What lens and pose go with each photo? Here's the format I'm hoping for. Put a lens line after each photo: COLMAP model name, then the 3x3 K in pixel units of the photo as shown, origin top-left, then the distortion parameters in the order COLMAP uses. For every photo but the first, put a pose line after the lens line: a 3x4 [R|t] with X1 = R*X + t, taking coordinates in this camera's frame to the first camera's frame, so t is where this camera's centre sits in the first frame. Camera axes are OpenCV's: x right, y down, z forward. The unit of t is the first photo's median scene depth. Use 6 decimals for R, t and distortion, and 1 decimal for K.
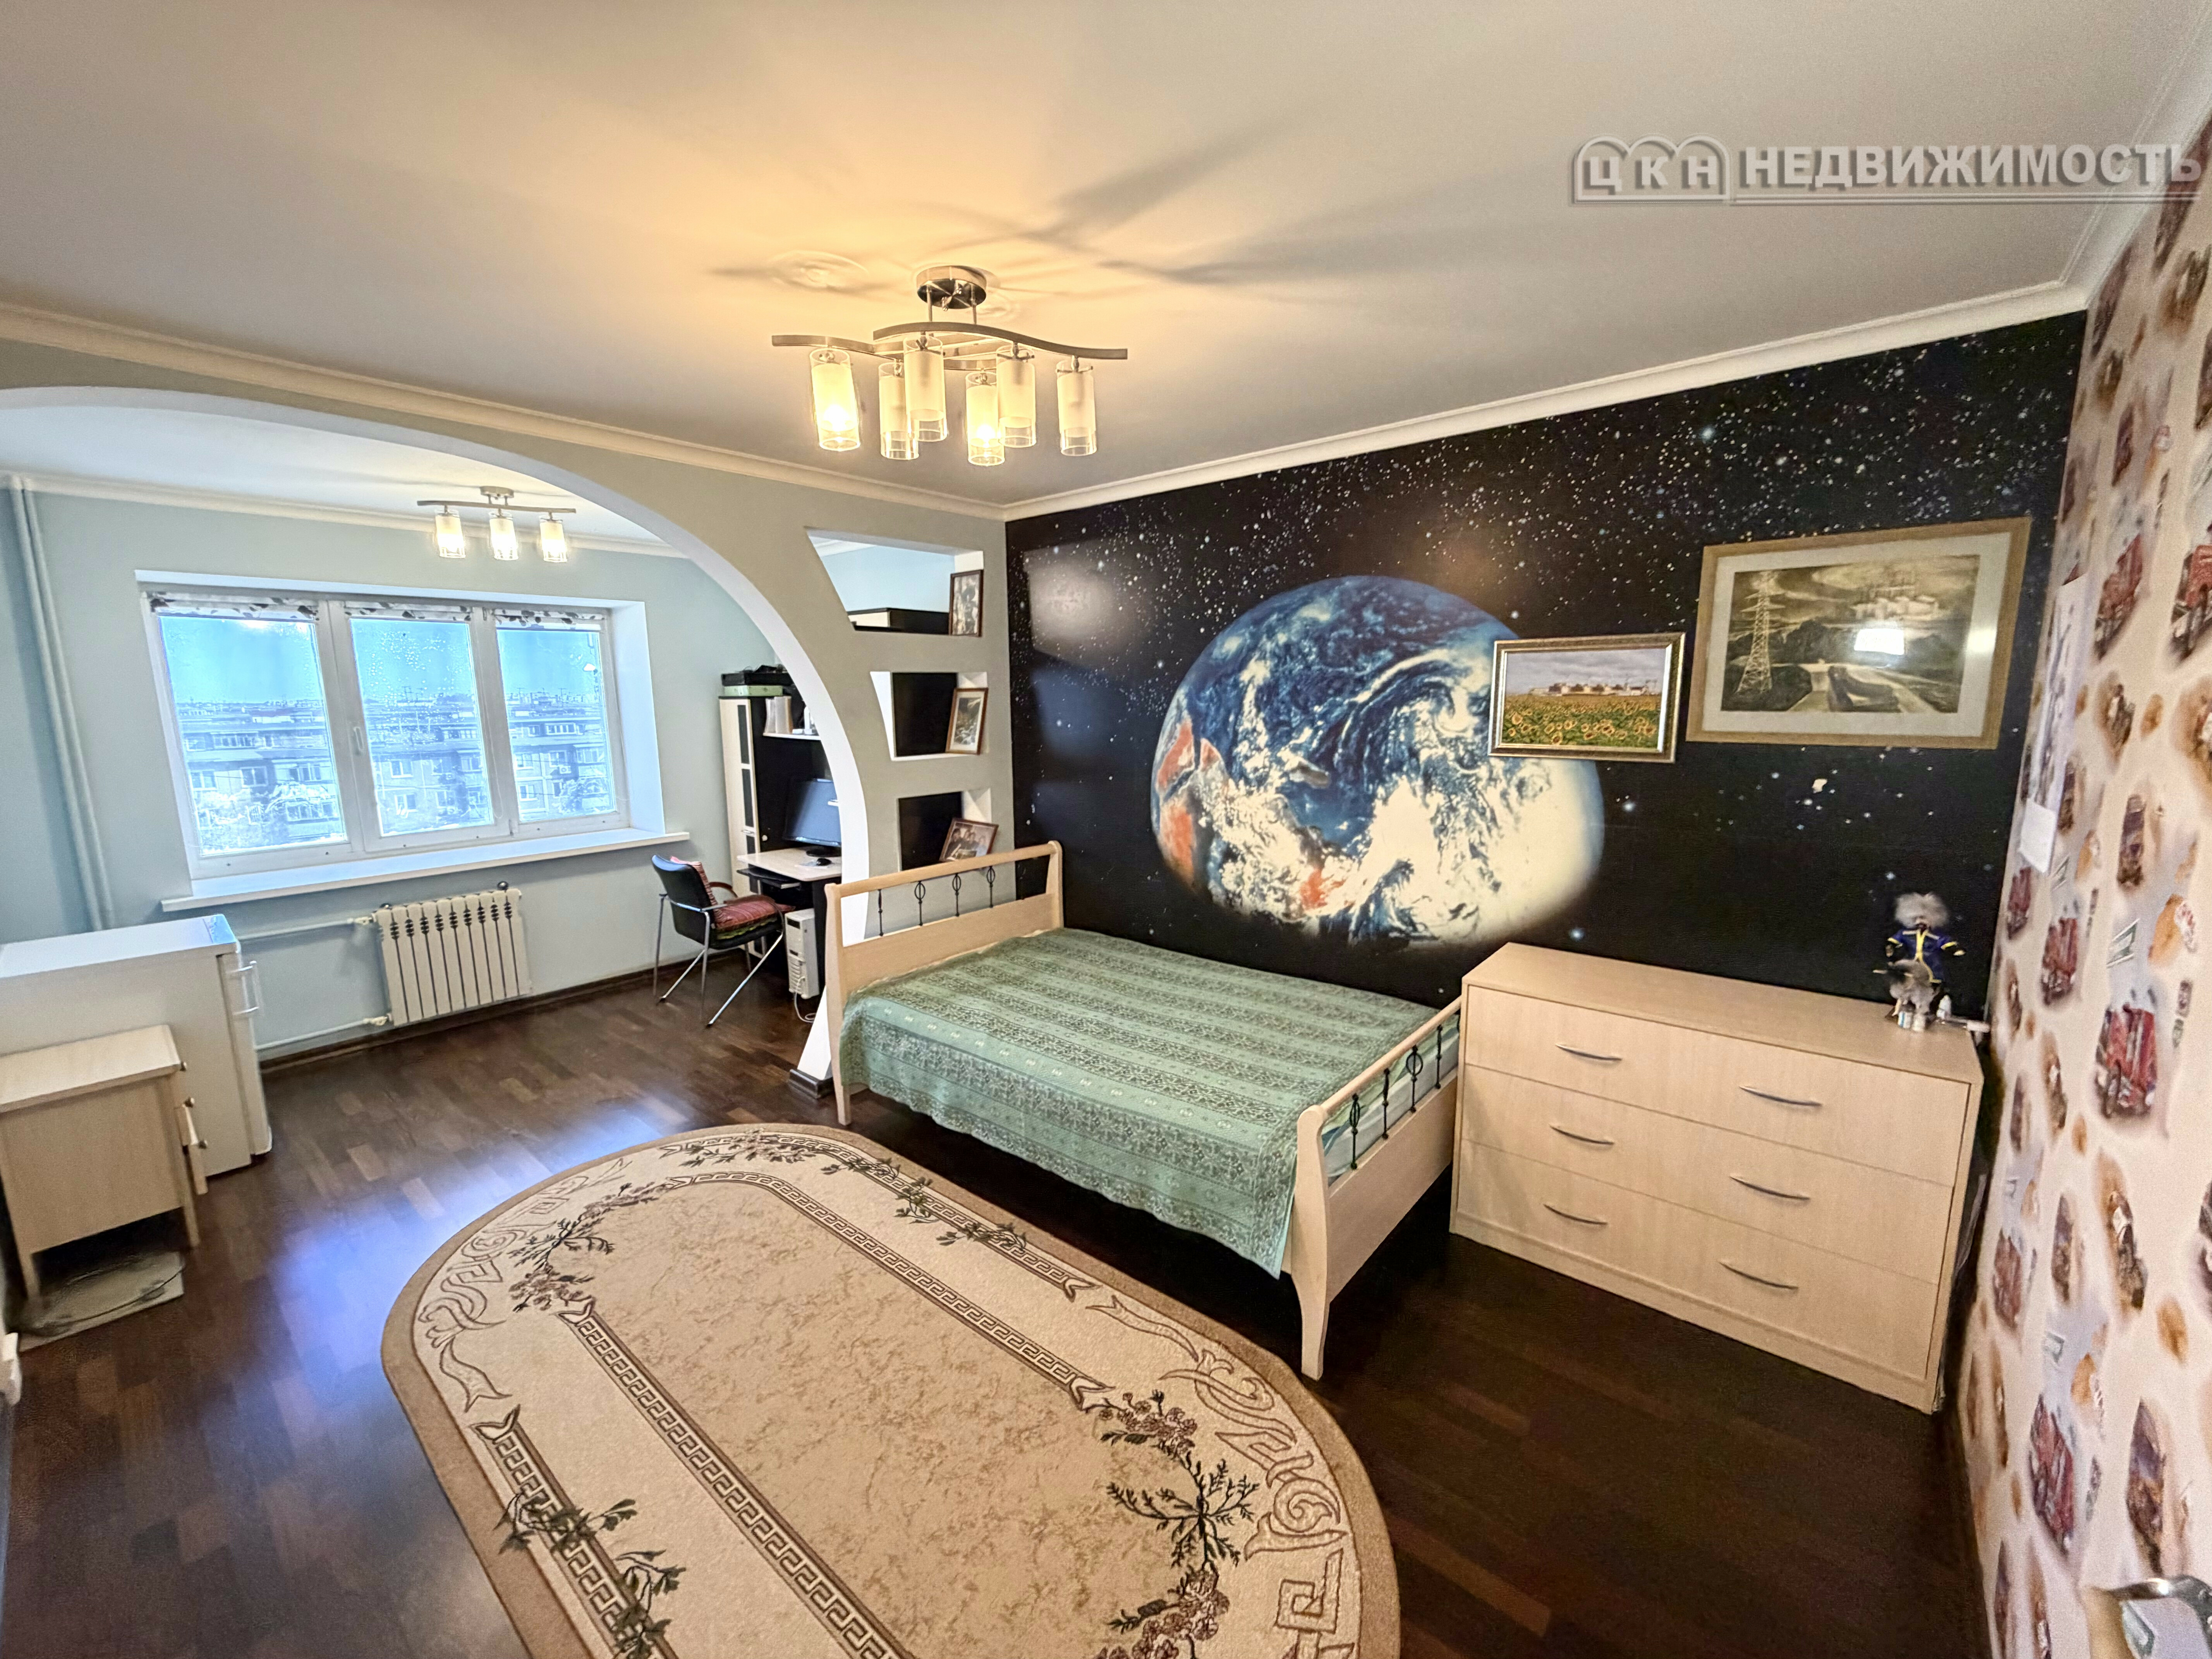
lens RADIAL K [[881.7, 0, 1096.8], [0, 881.7, 826.9], [0, 0, 1]] dist [0.002066, -0.000471]
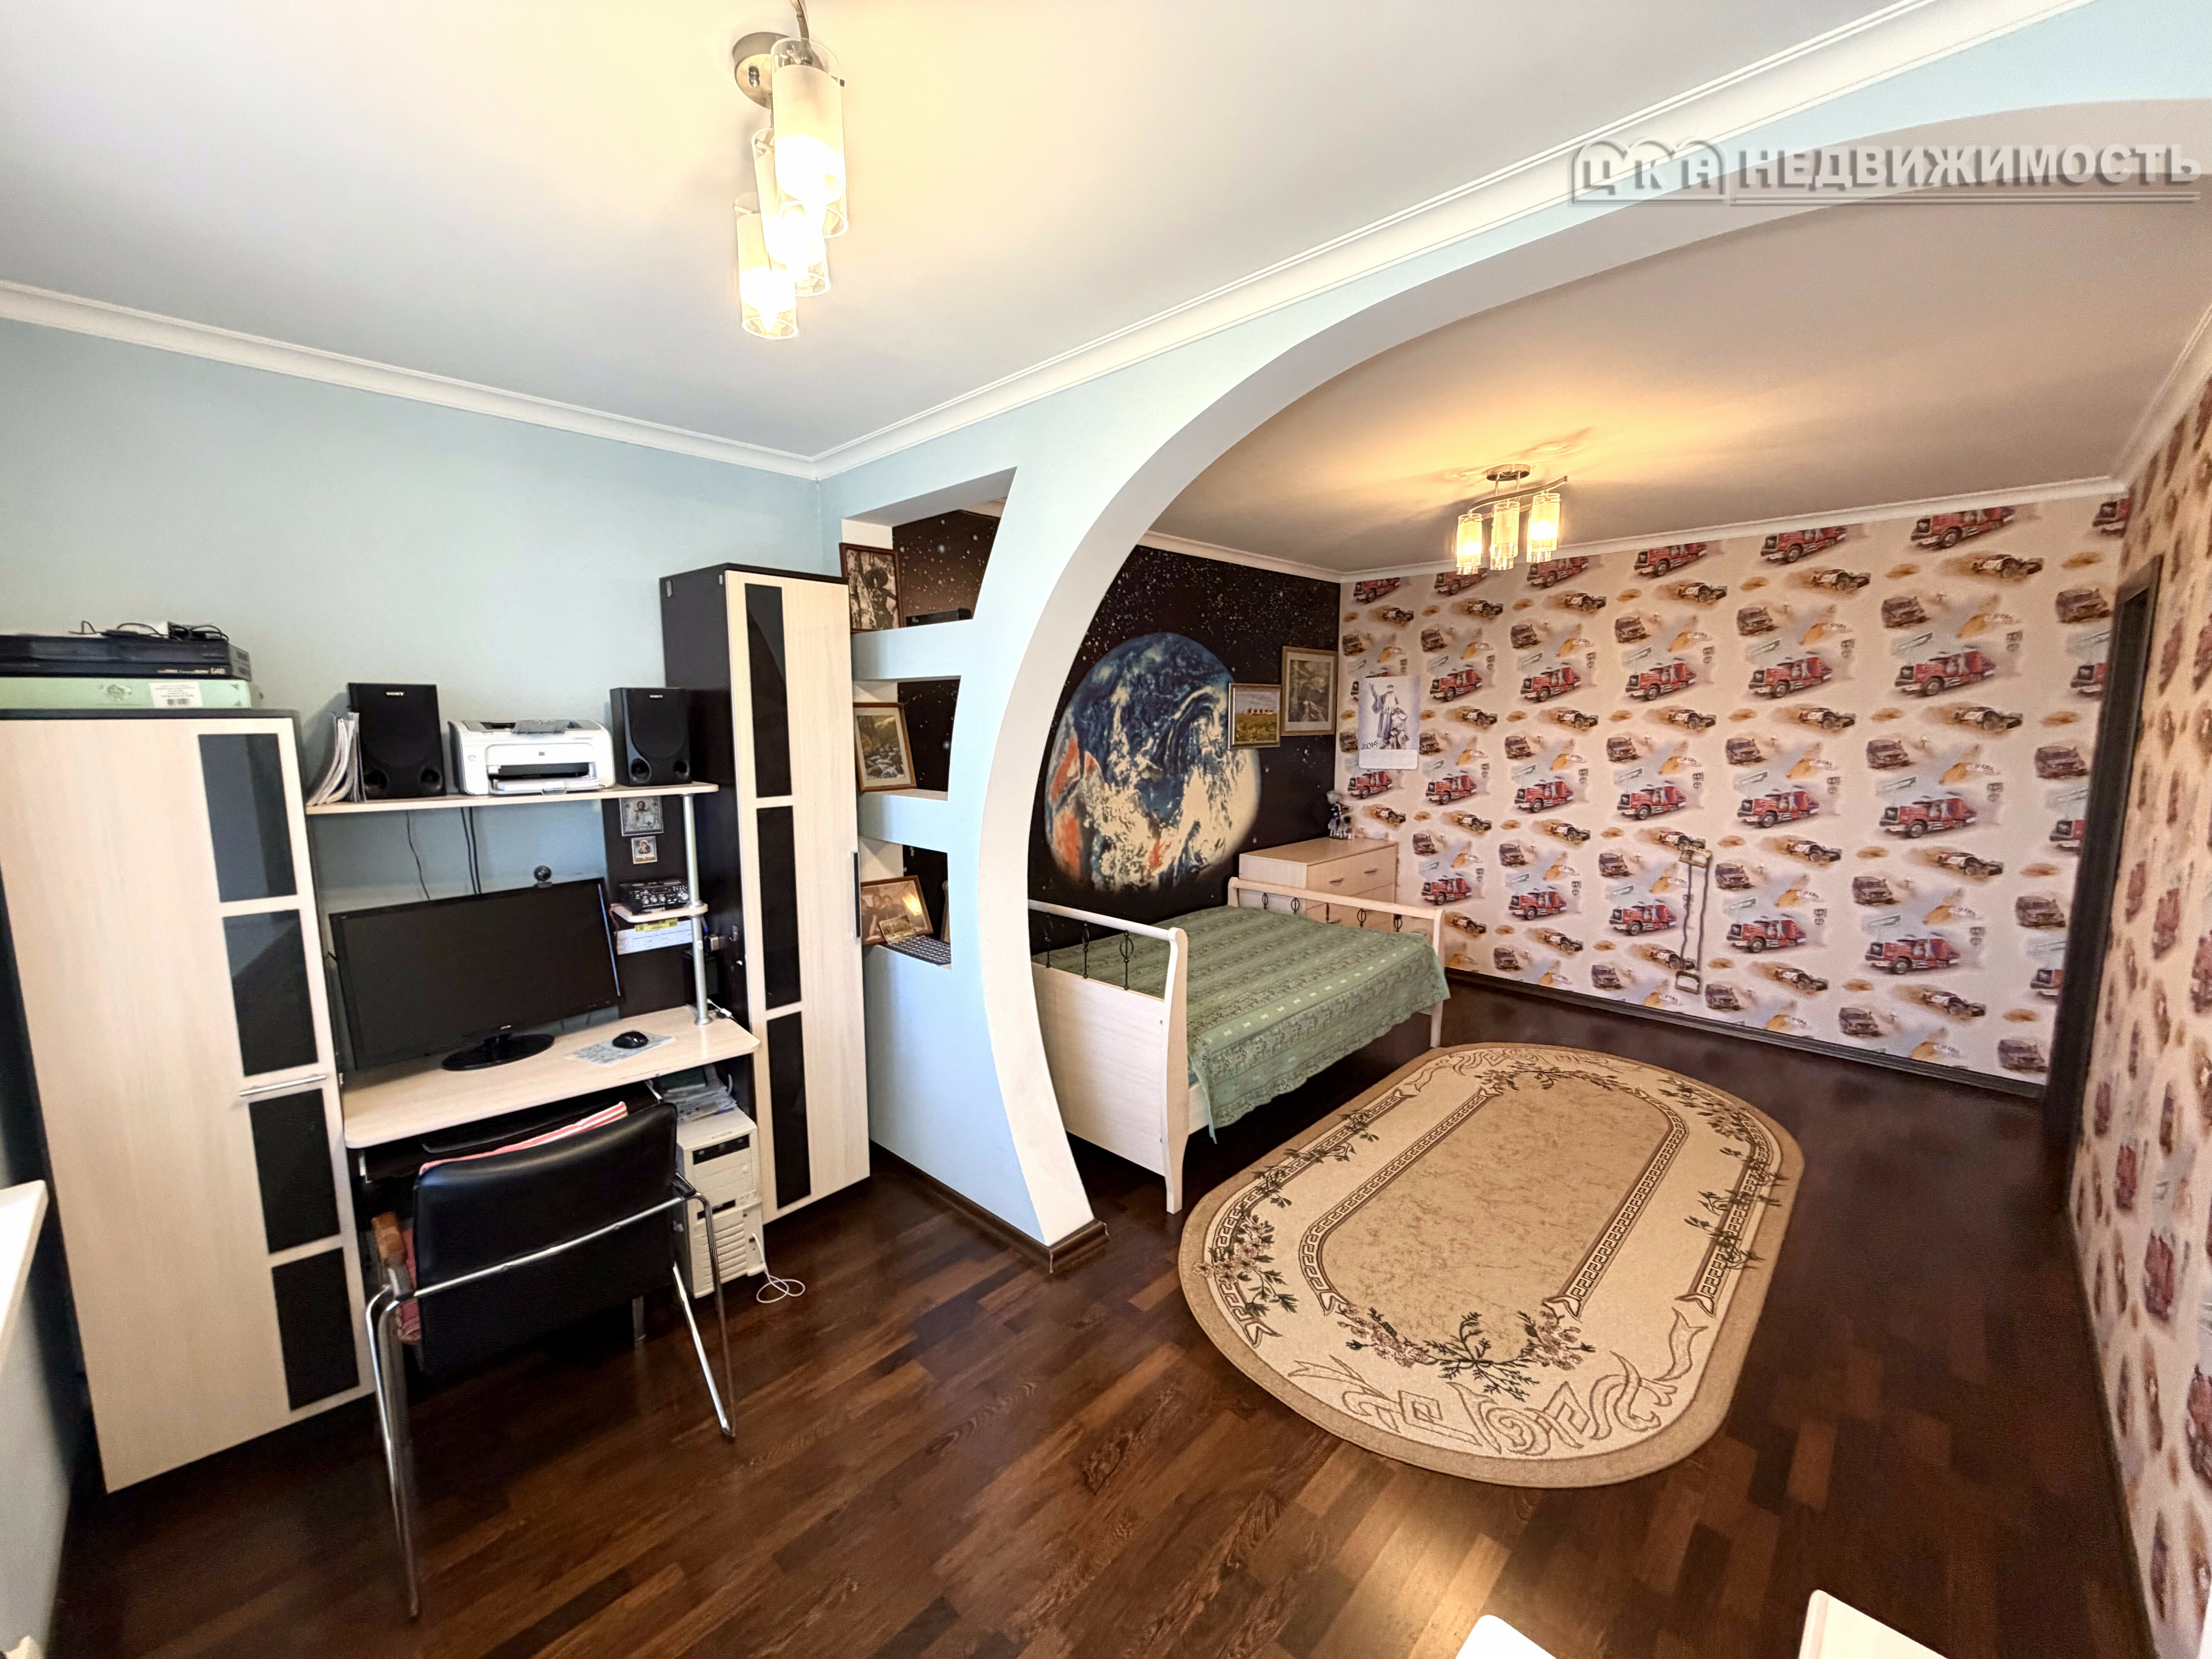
lens RADIAL K [[881.7, 0, 1096.8], [0, 881.7, 826.9], [0, 0, 1]] dist [0.002066, -0.000471]
pose [[0.066161, -0.114294, 0.991241, -1.175786], [0.158100, 0.982070, 0.102684, -0.134957], [-0.985204, 0.149921, 0.083045, 1.024007]]
